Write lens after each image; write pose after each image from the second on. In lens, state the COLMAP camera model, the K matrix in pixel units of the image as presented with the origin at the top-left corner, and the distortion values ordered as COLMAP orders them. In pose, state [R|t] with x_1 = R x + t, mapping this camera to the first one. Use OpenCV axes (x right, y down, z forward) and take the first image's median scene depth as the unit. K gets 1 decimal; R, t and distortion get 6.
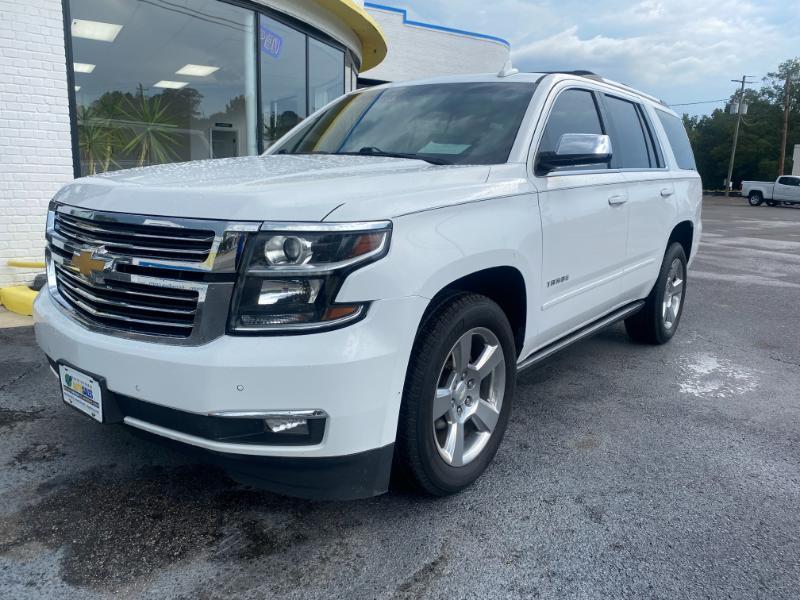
lens RADIAL K [[598.4, 0, 400.0], [0, 598.4, 300.0], [0, 0, 1]] dist [0.000921, -0.000134]
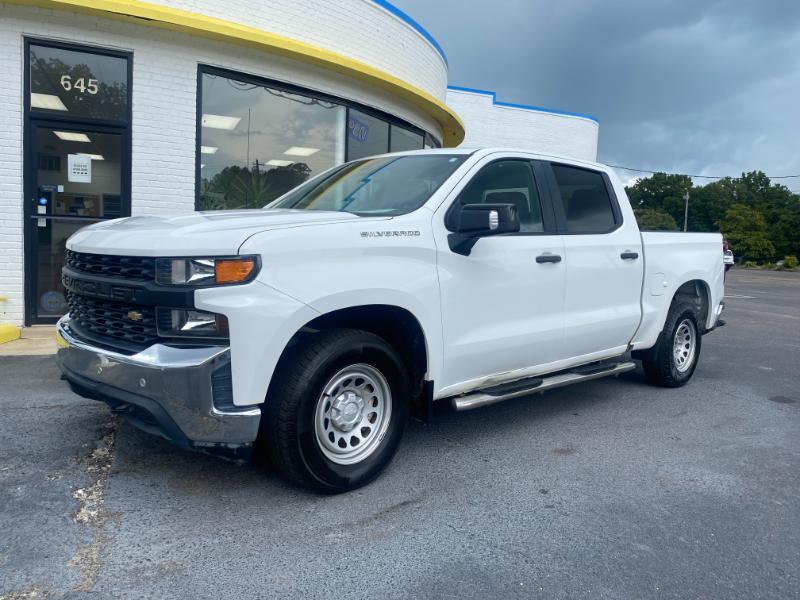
lens RADIAL K [[610.4, 0, 405.1], [0, 610.4, 302.3], [0, 0, 1]] dist [0.002792, -0.003122]
pose [[0.987738, 0.028614, -0.153474, 0.045096], [-0.045658, 0.993024, -0.108713, 0.022100], [0.149292, 0.114388, 0.982154, -0.084894]]
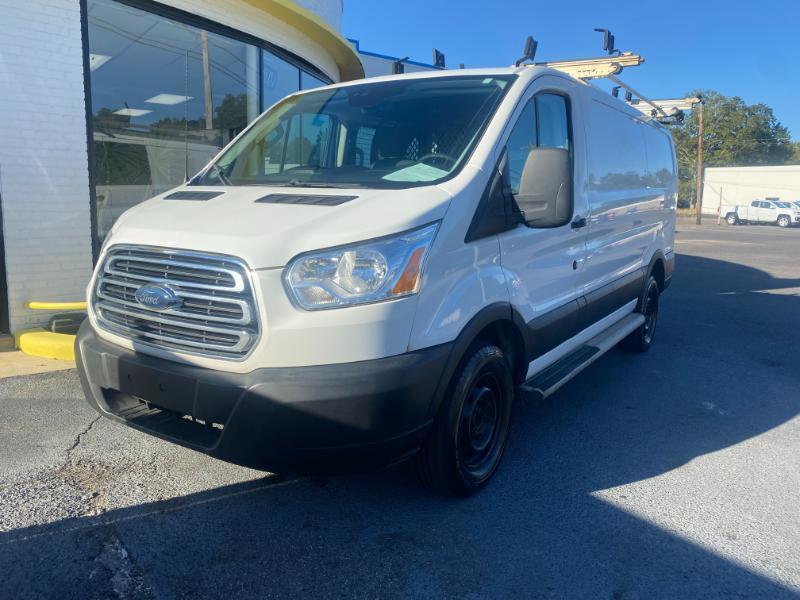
lens RADIAL K [[600.8, 0, 398.9], [0, 600.8, 293.0], [0, 0, 1]] dist [-0.002340, 0.003310]
pose [[0.993493, -0.023660, 0.111412, -0.076528], [0.028969, 0.998508, -0.046285, -0.008760], [-0.110151, 0.049211, 0.992696, -0.006738]]
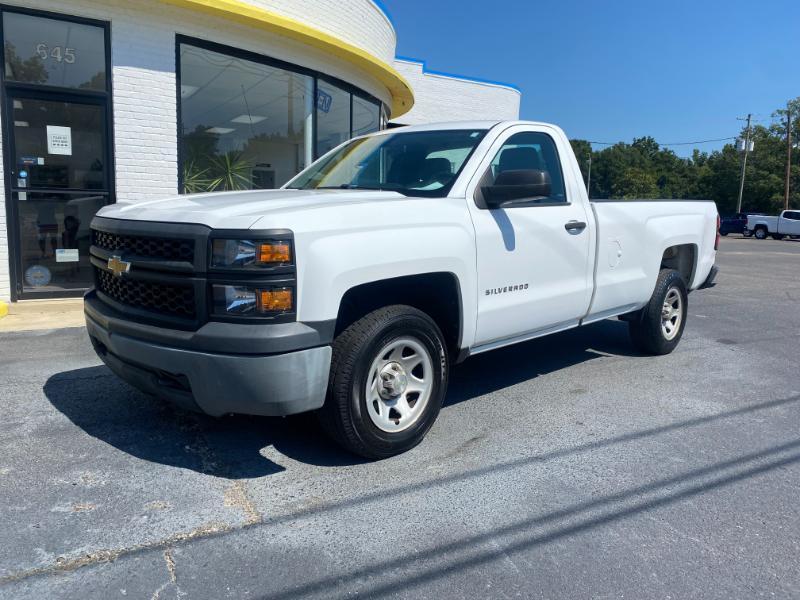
lens RADIAL K [[598.4, 0, 400.0], [0, 598.4, 300.0], [0, 0, 1]] dist [0.000921, -0.000134]
pose [[0.999772, 0.002805, -0.021167, -0.021809], [-0.003997, 0.998397, -0.056462, 0.026604], [0.020974, 0.056533, 0.998180, -0.120203]]
